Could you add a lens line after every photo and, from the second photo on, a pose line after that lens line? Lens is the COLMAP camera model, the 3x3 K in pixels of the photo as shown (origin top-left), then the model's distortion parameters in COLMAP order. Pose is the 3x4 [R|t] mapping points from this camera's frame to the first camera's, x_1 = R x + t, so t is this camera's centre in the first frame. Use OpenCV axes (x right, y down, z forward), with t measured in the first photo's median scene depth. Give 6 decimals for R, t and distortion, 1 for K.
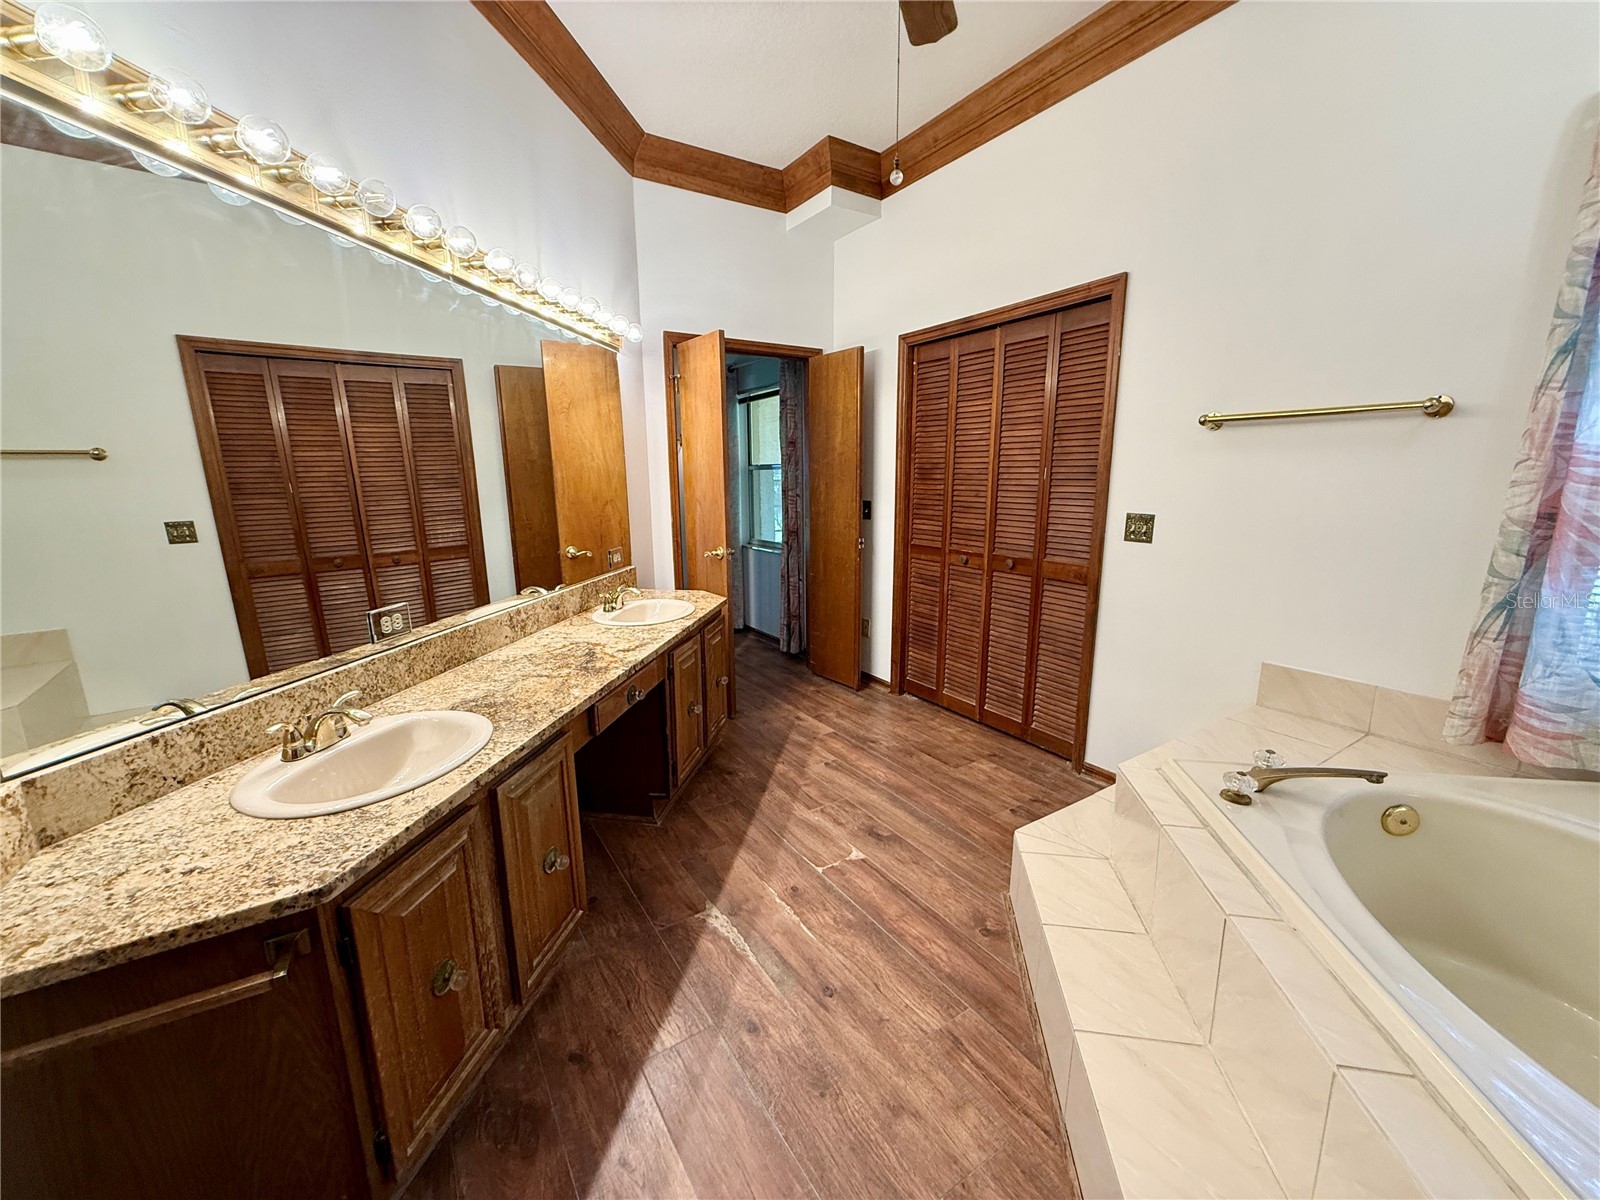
lens RADIAL K [[638.4, 0, 801.8], [0, 638.4, 608.1], [0, 0, 1]] dist [-0.000027, -0.000011]
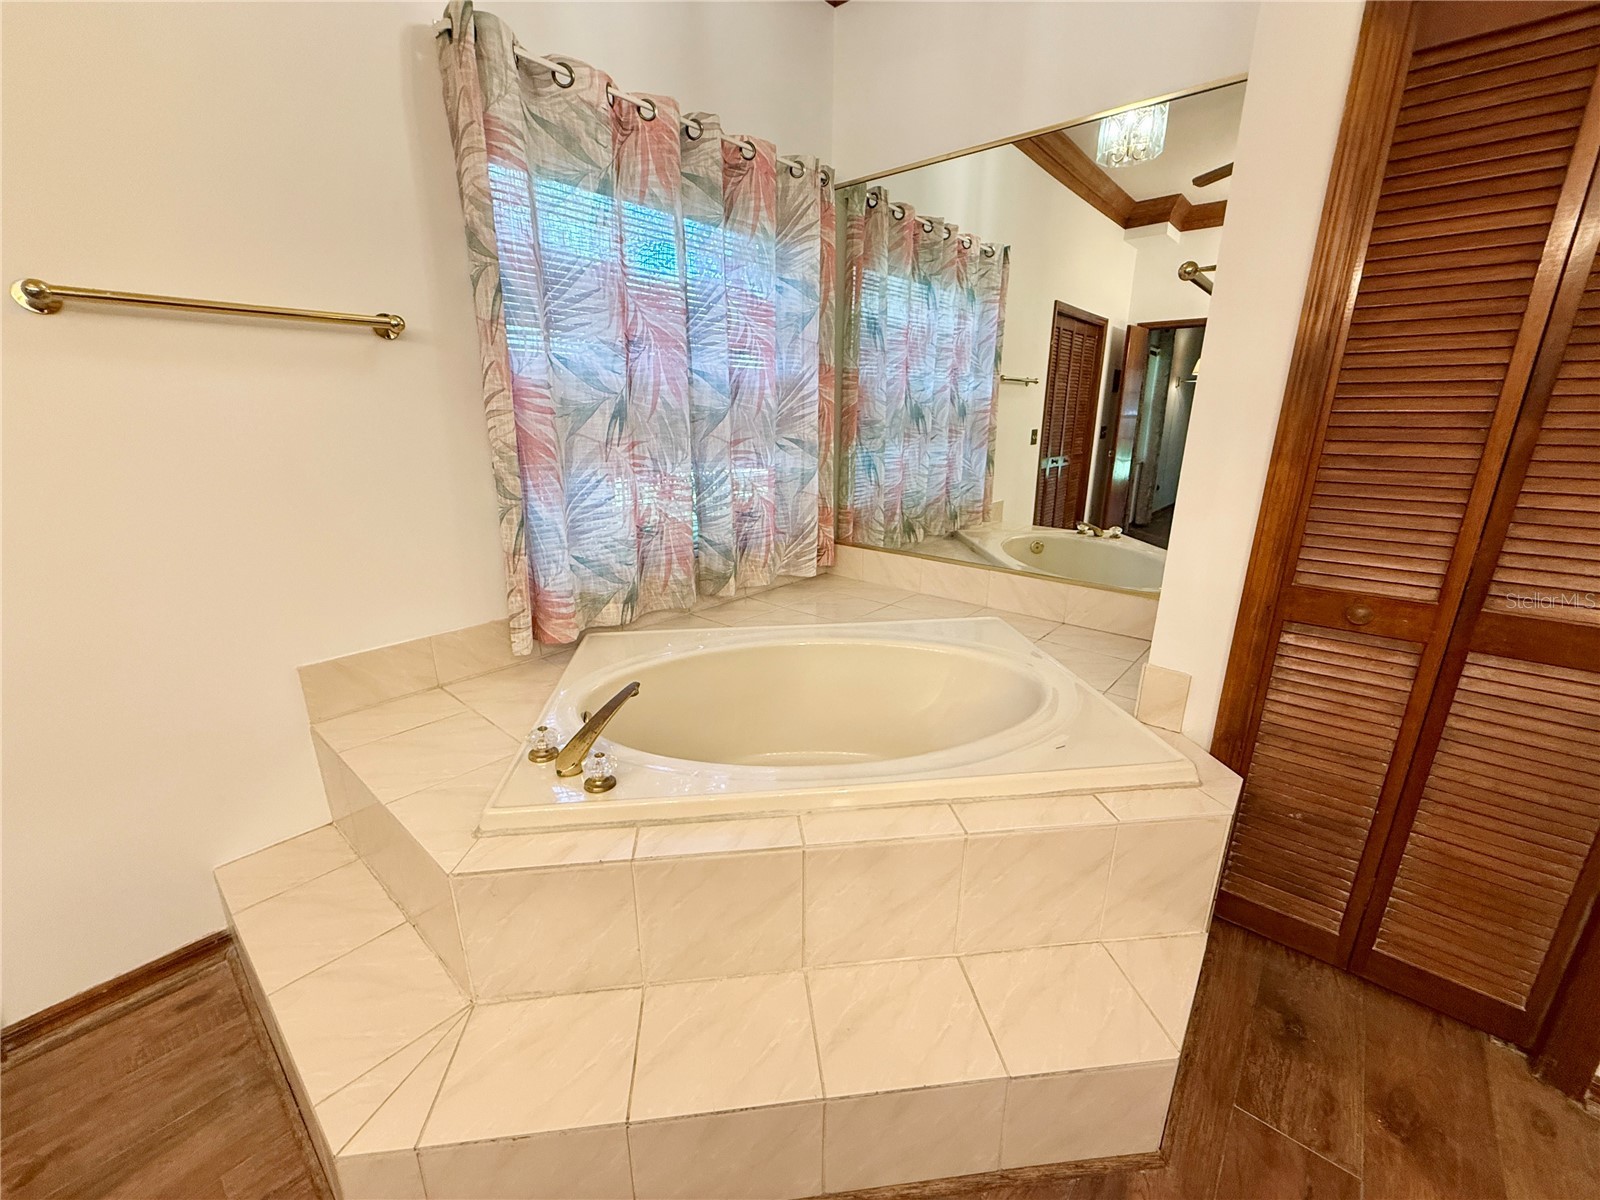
lens RADIAL K [[638.4, 0, 799.8], [0, 638.4, 597.1], [0, 0, 1]] dist [-0.000027, -0.000011]
pose [[-0.285566, -0.260054, 0.922401, -0.102312], [0.194505, 0.926721, 0.321489, -0.138812], [-0.938413, 0.271218, -0.214058, 0.758590]]
